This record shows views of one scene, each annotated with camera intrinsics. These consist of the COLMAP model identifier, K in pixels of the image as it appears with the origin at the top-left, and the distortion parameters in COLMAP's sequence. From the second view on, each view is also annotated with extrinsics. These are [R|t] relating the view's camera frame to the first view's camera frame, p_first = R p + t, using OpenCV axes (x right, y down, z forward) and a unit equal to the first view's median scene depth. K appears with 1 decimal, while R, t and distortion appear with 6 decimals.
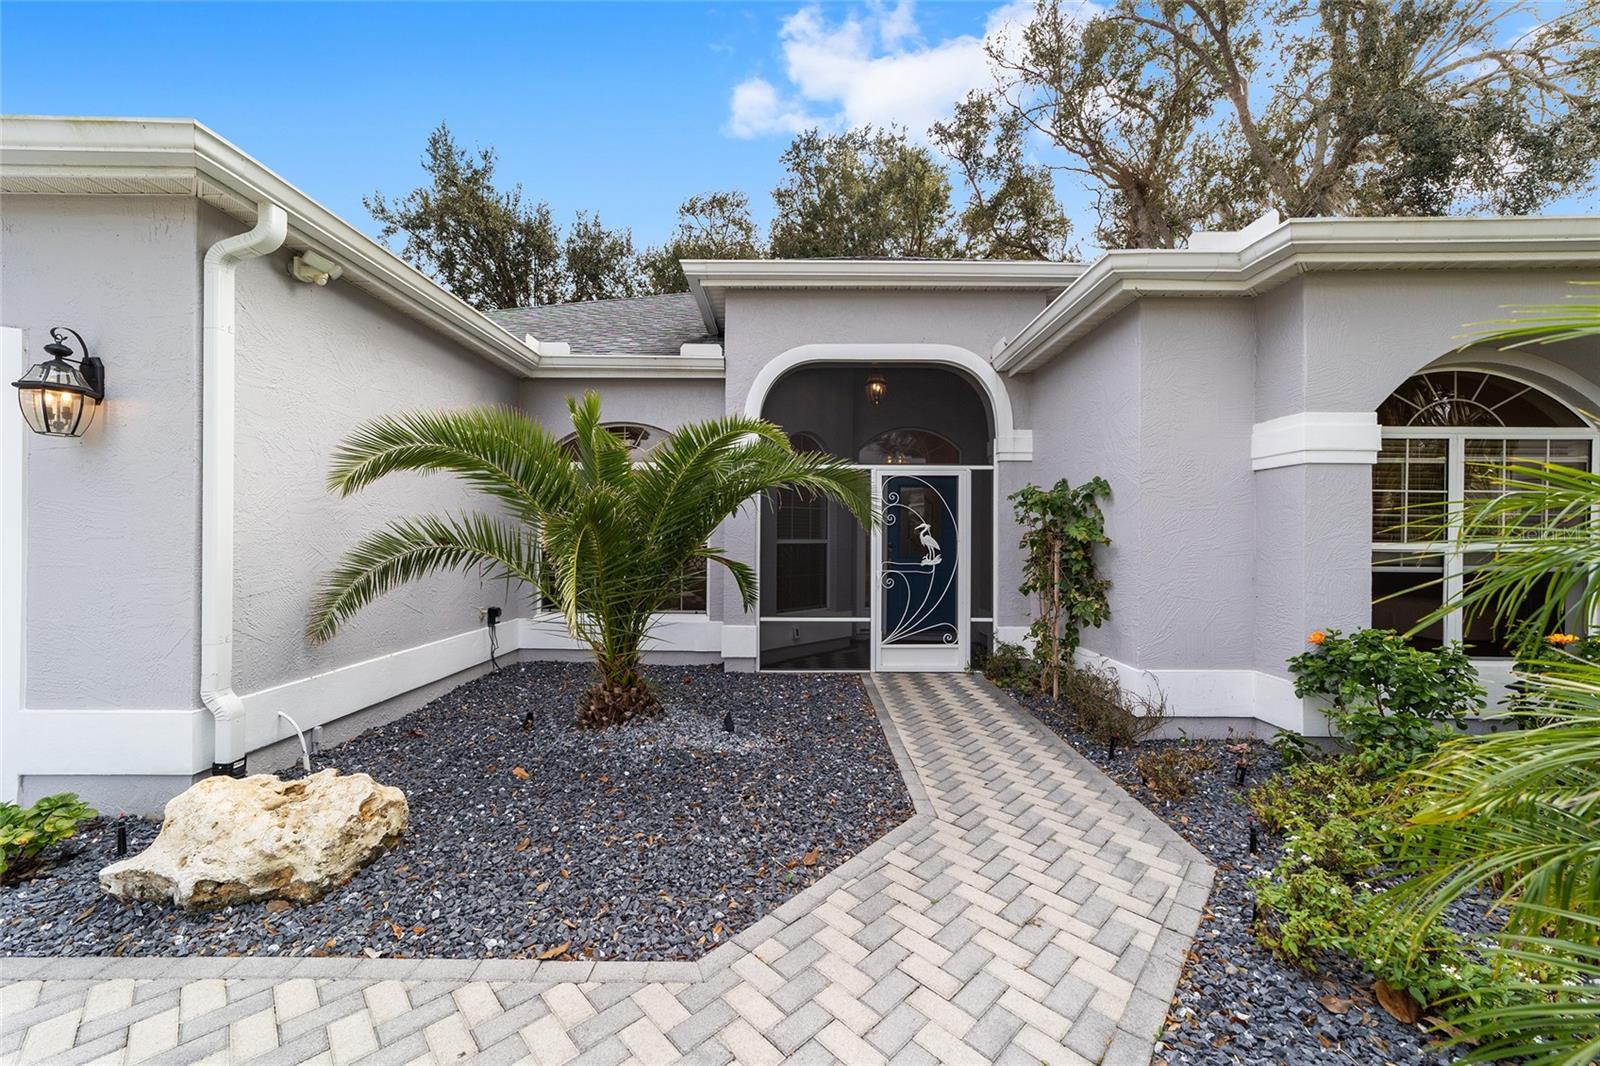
lens RADIAL K [[607.8, 0, 800.3], [0, 607.8, 535.3], [0, 0, 1]] dist [-0.009145, 0.004682]
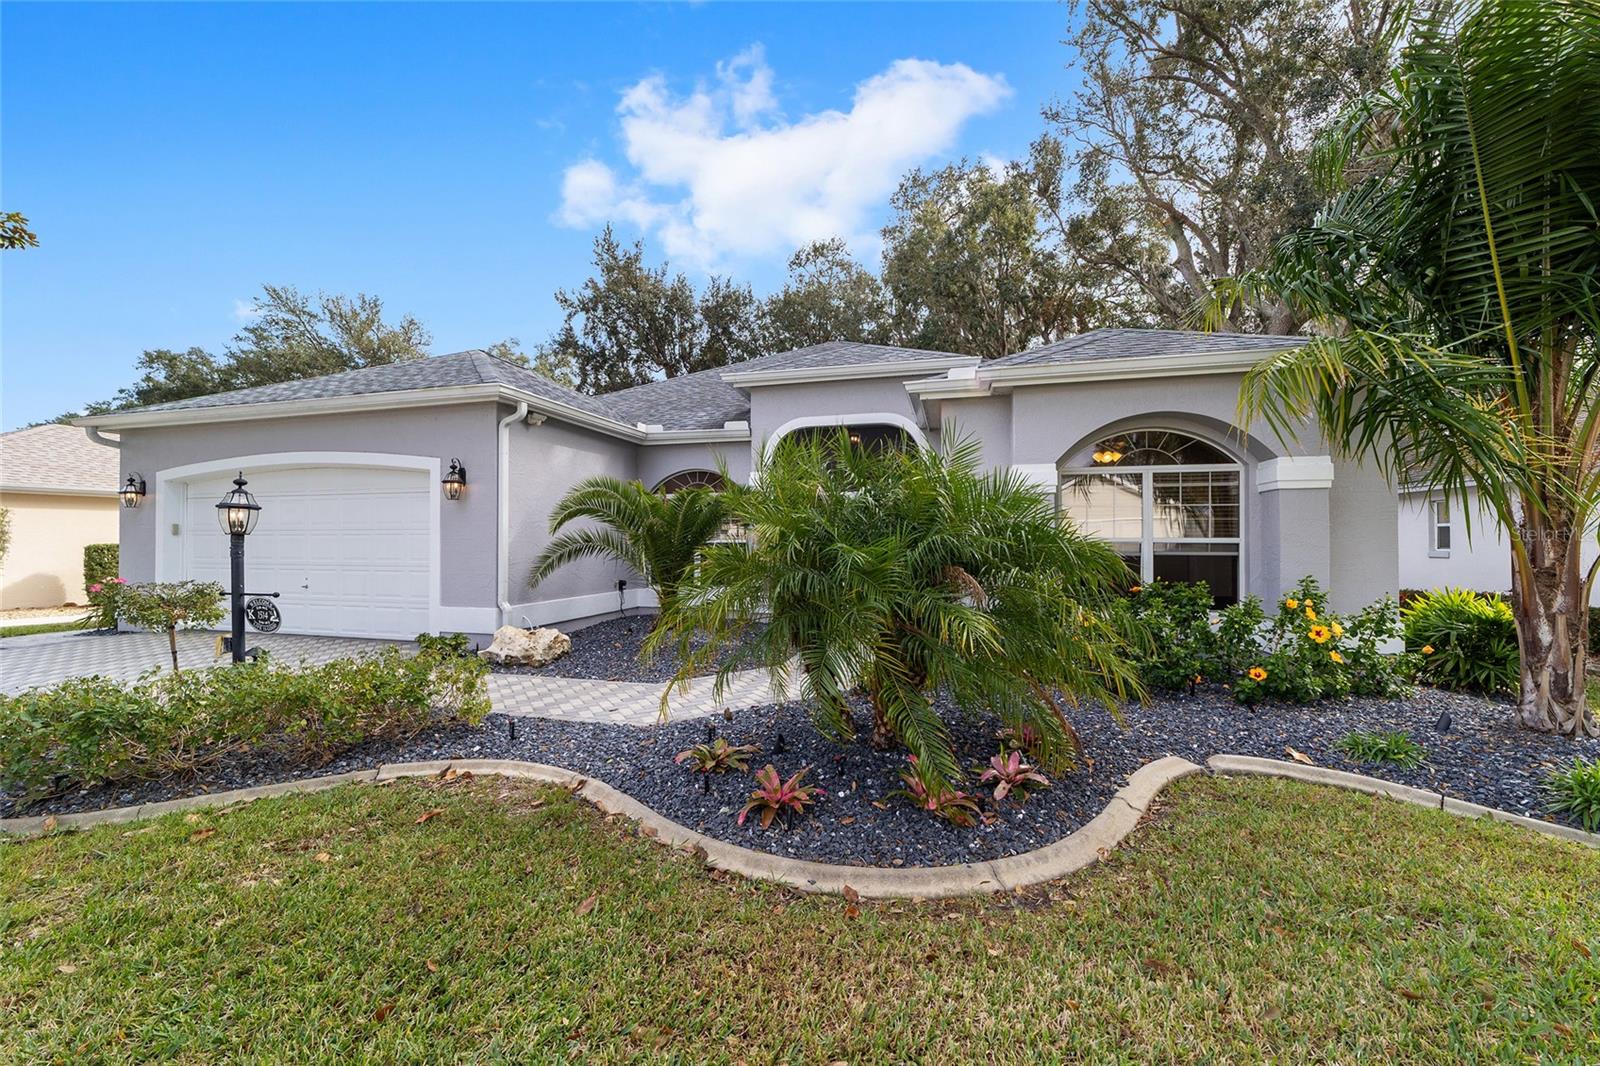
lens RADIAL K [[617.2, 0, 793.8], [0, 617.2, 538.7], [0, 0, 1]] dist [-0.012376, 0.007326]
pose [[0.967725, -0.009286, -0.251839, 0.402984], [0.006975, 0.999925, -0.010066, 0.018716], [0.251913, 0.007985, 0.967717, -0.560048]]
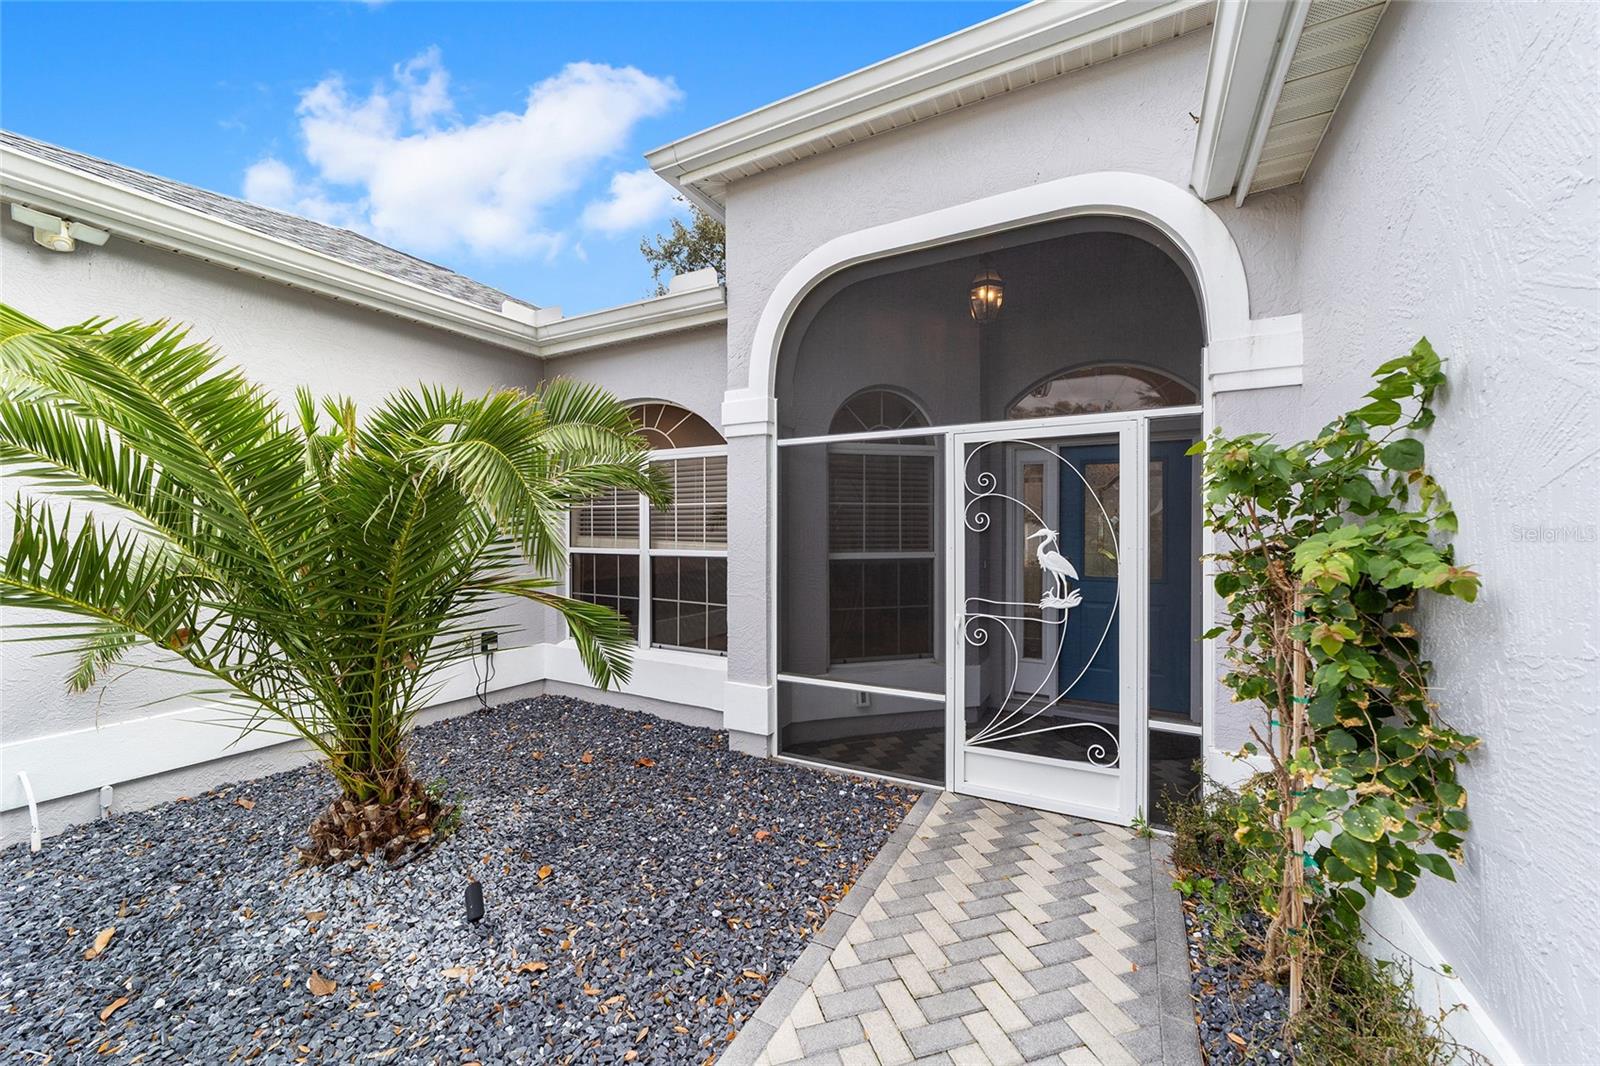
lens RADIAL K [[619.7, 0, 788.5], [0, 619.7, 533.7], [0, 0, 1]] dist [-0.002451, -0.000010]
pose [[0.879376, -0.003830, -0.476113, 0.265427], [0.005702, 0.999981, 0.002487, -0.017700], [0.476094, -0.004902, 0.879381, 0.424583]]
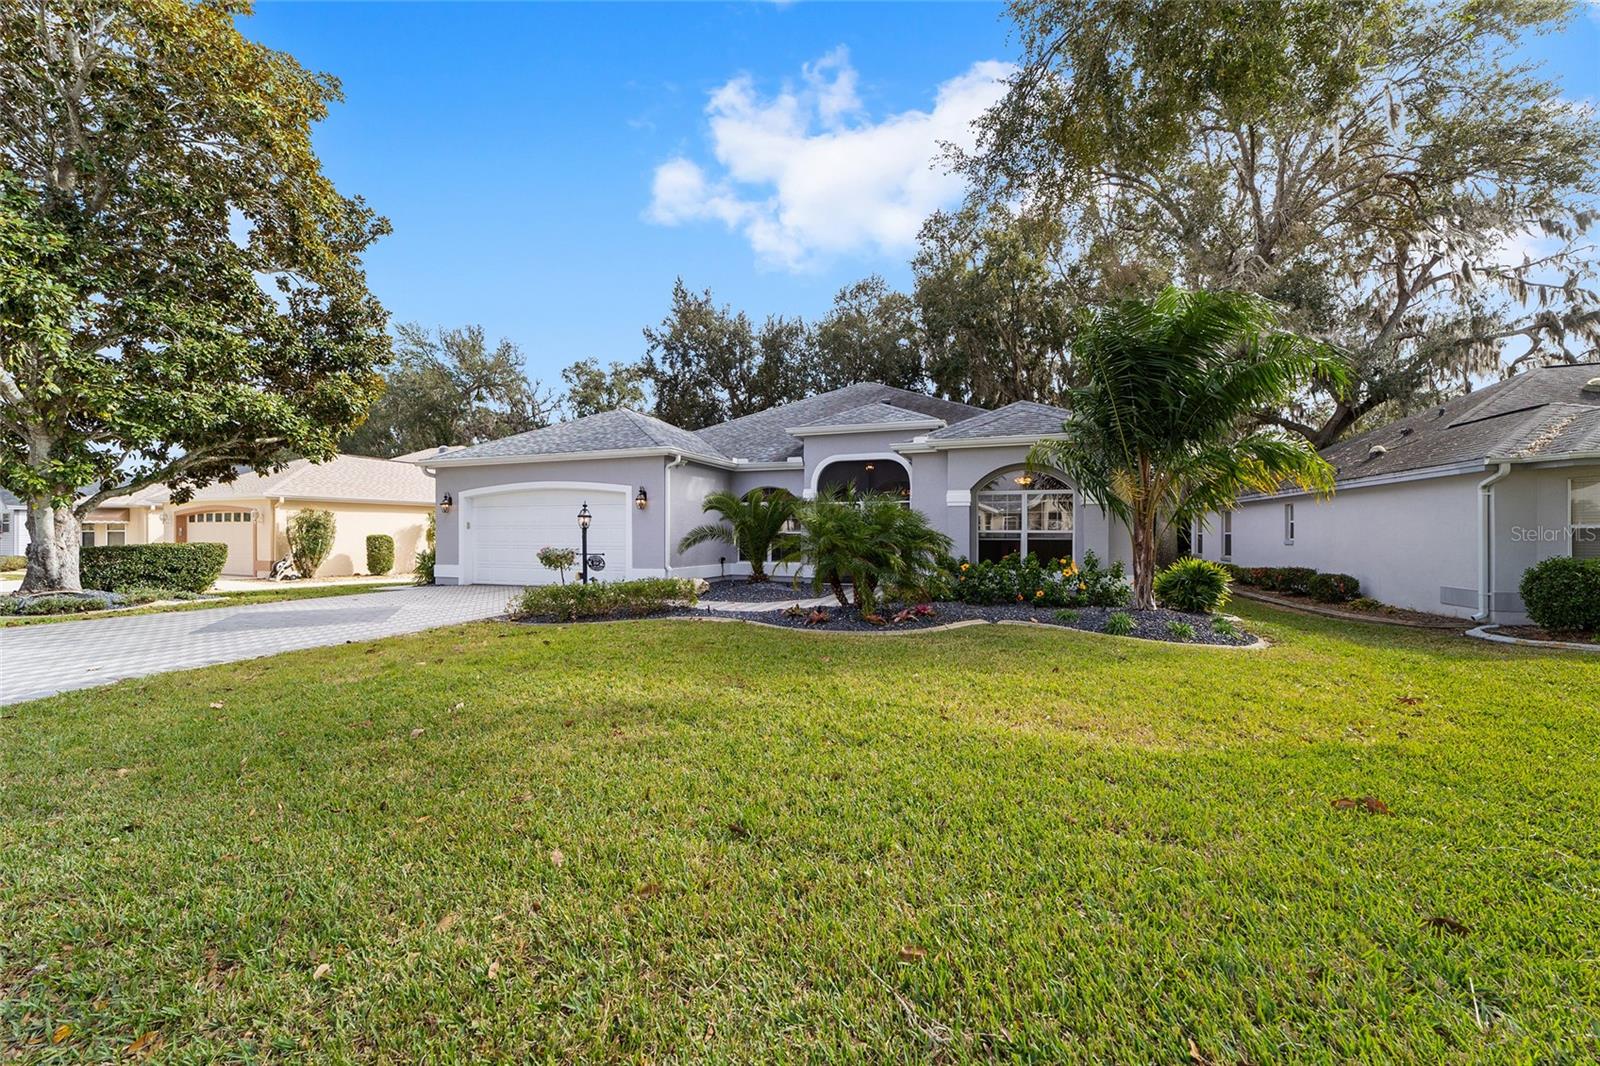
lens RADIAL K [[619.7, 0, 788.5], [0, 619.7, 533.7], [0, 0, 1]] dist [-0.002451, -0.000010]
pose [[0.944124, -0.008148, -0.329491, 0.681151], [0.005910, 0.999952, -0.007791, 0.033659], [0.329538, 0.005409, 0.944127, -1.495285]]
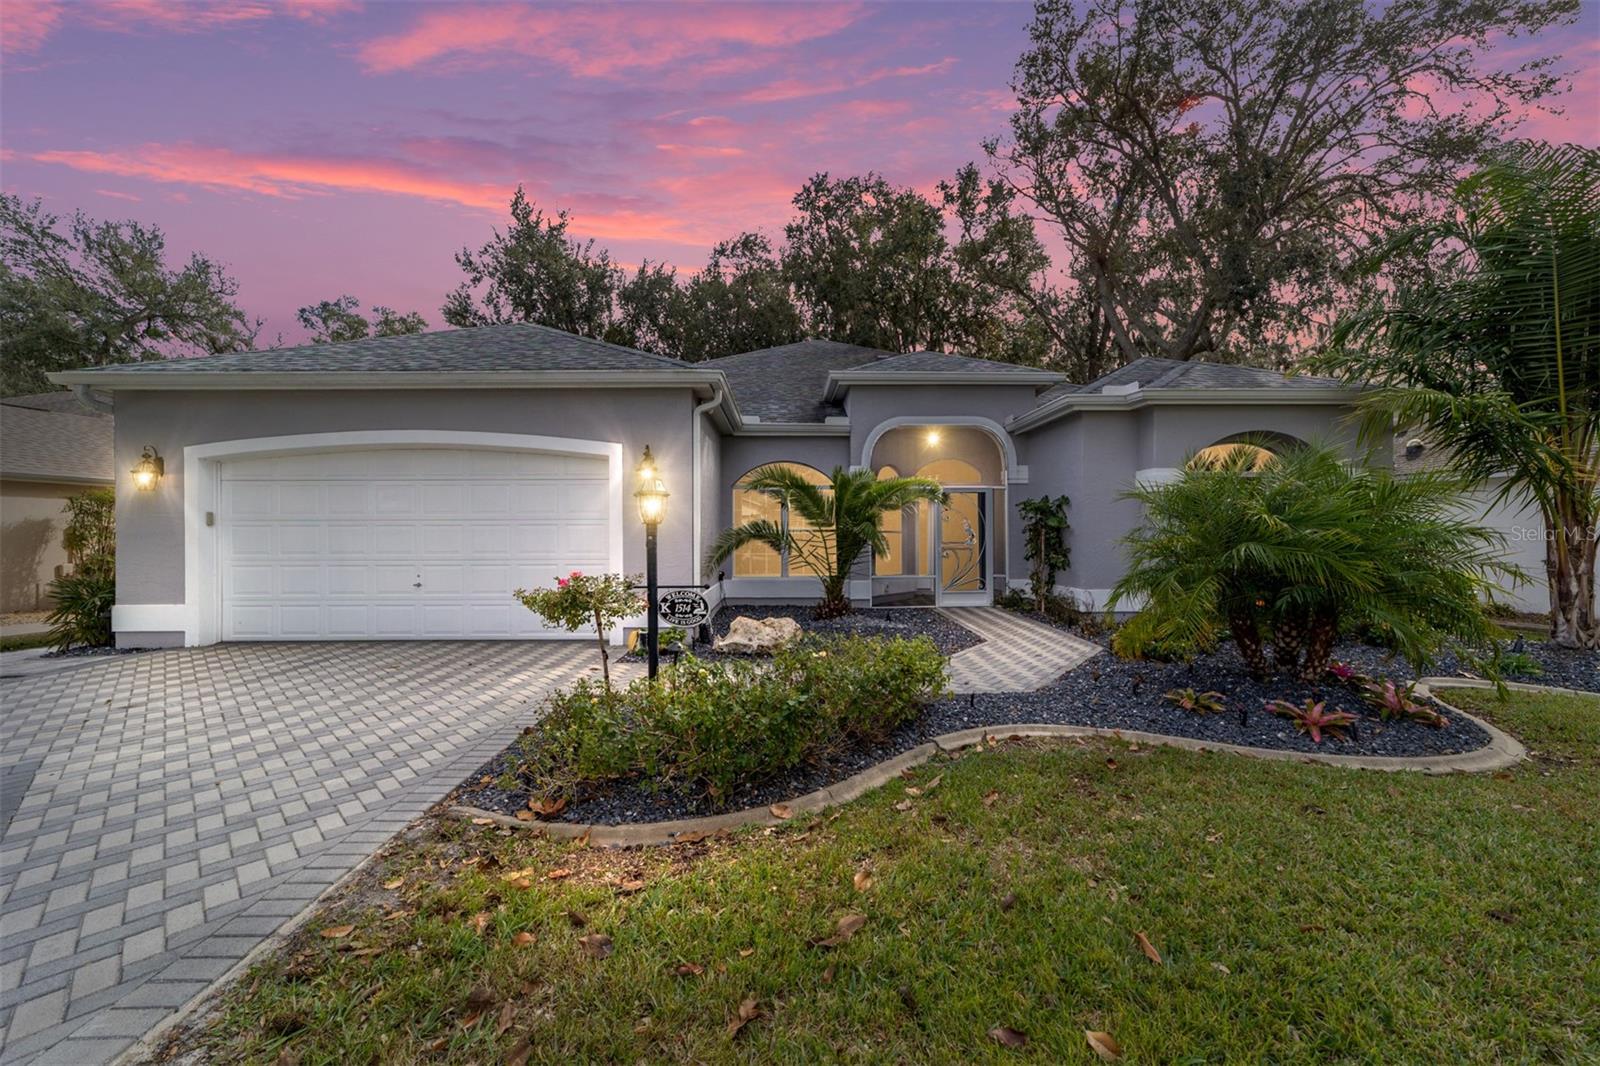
lens RADIAL K [[617.2, 0, 793.8], [0, 617.2, 538.7], [0, 0, 1]] dist [-0.012376, 0.007326]
pose [[0.999671, -0.011776, 0.022781, -0.322659], [0.011625, 0.999910, 0.006765, 0.014583], [-0.022859, -0.006498, 0.999718, -0.730692]]
